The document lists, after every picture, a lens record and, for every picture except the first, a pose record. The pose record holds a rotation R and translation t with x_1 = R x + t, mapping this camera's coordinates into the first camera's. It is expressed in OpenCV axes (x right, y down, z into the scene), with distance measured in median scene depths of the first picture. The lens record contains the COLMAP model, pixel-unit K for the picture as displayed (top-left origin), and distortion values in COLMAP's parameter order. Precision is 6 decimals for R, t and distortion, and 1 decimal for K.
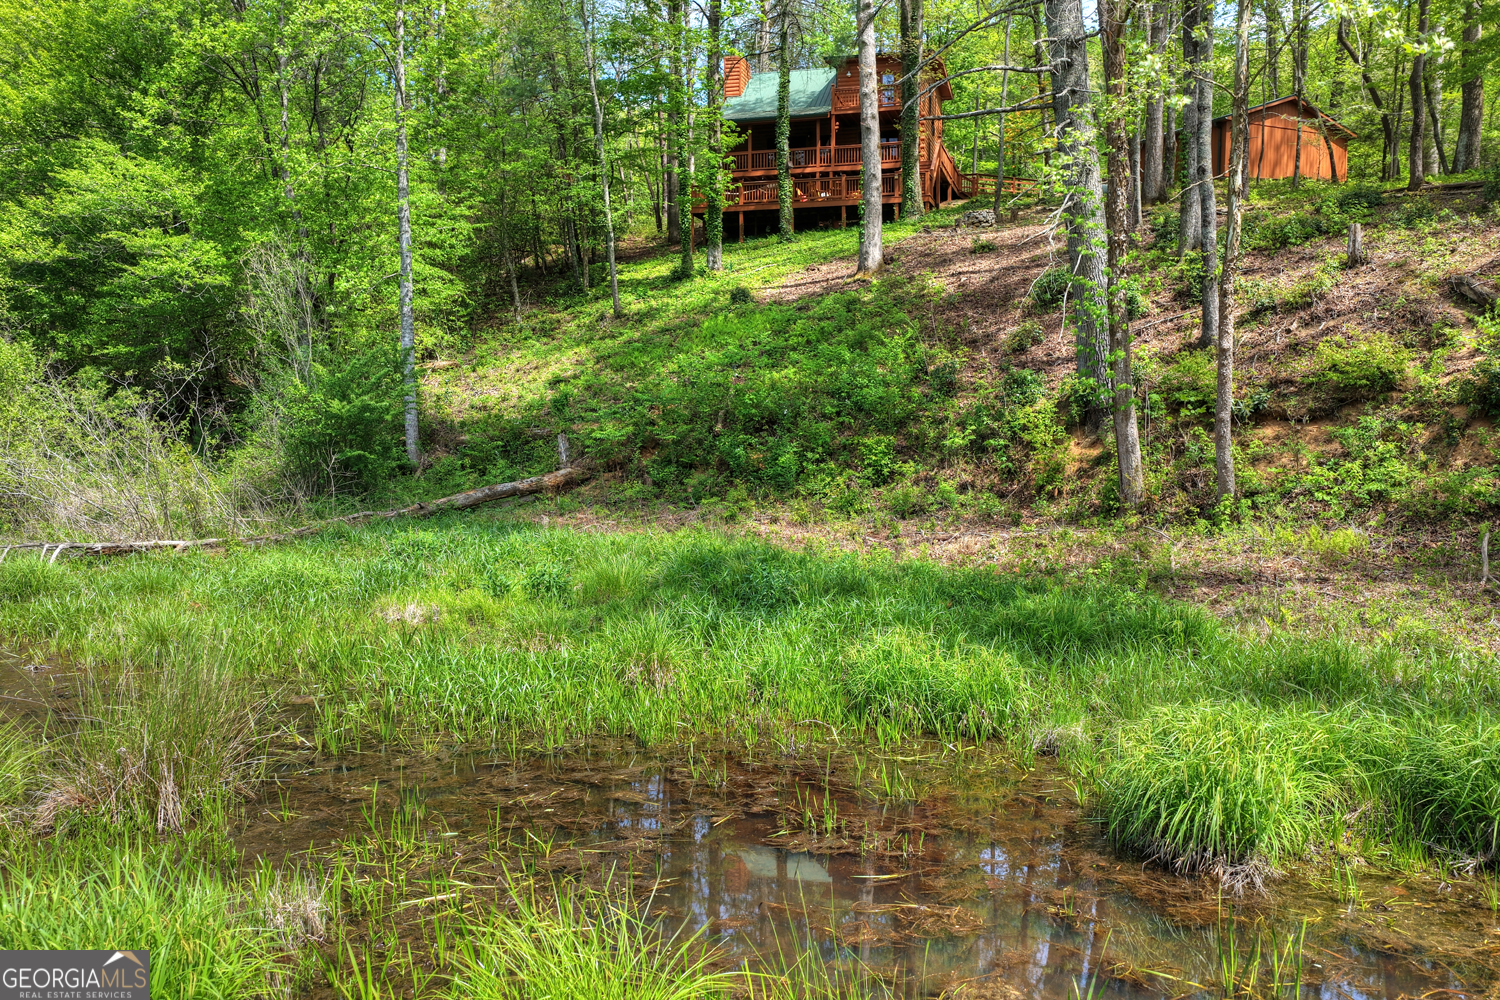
lens RADIAL K [[1192.1, 0, 772.9], [0, 1192.1, 469.7], [0, 0, 1]] dist [-0.005368, -0.013639]
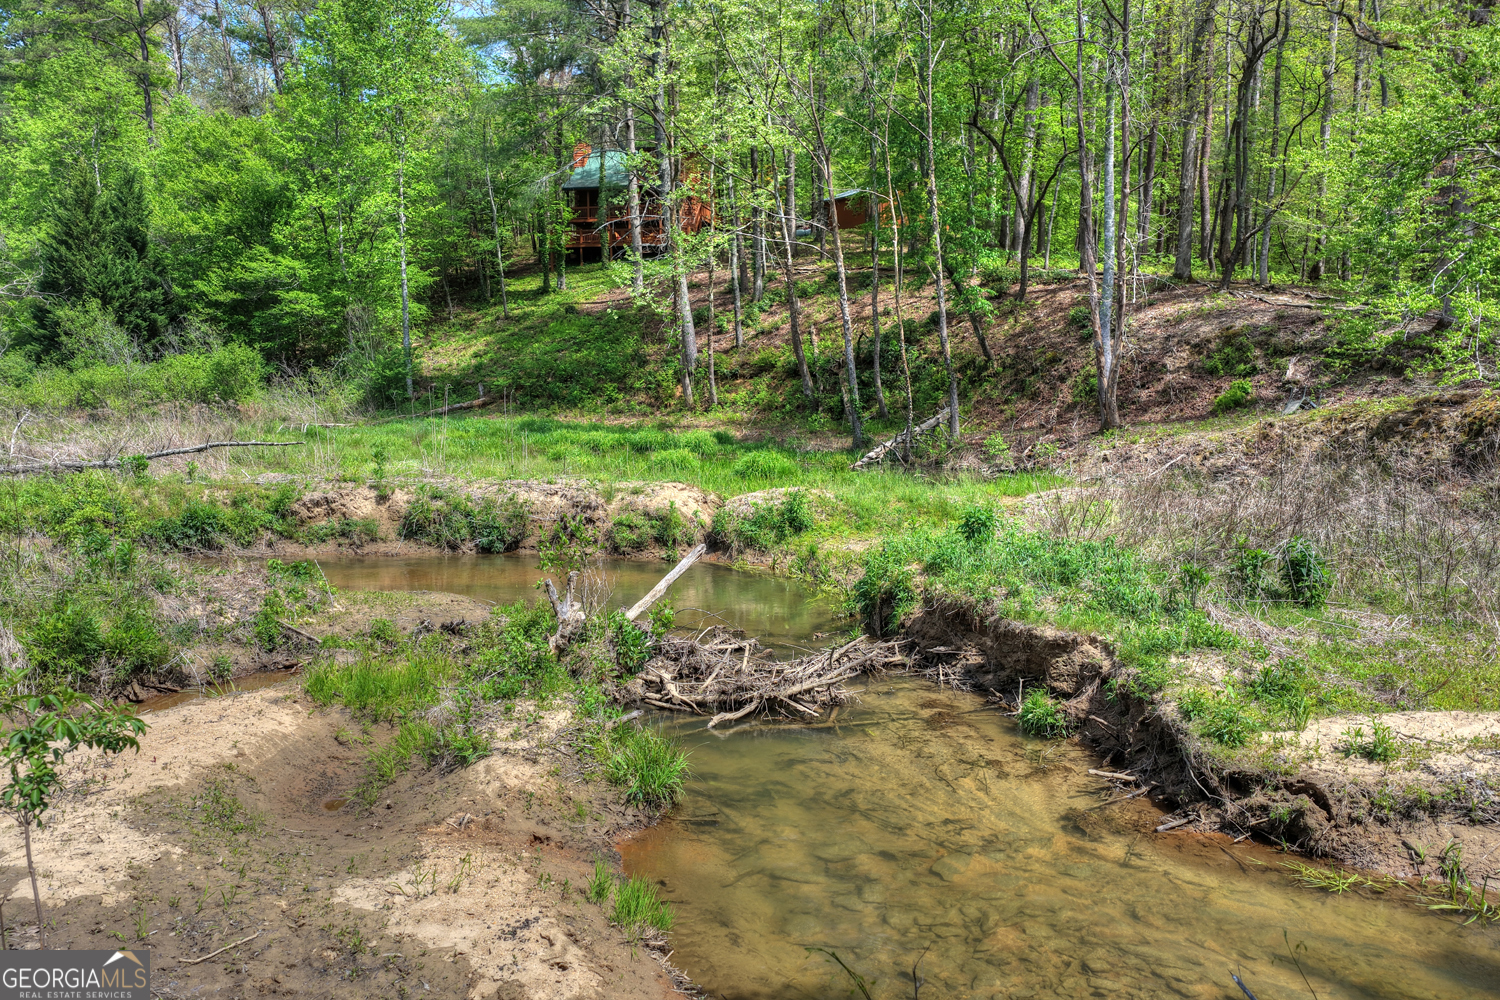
lens RADIAL K [[1192.1, 0, 756.8], [0, 1192.1, 499.3], [0, 0, 1]] dist [-0.005368, -0.013639]
pose [[0.997766, -0.009929, 0.066058, 0.108479], [0.004989, 0.997206, 0.074535, 0.013956], [-0.066613, -0.074039, 0.995028, -0.727136]]
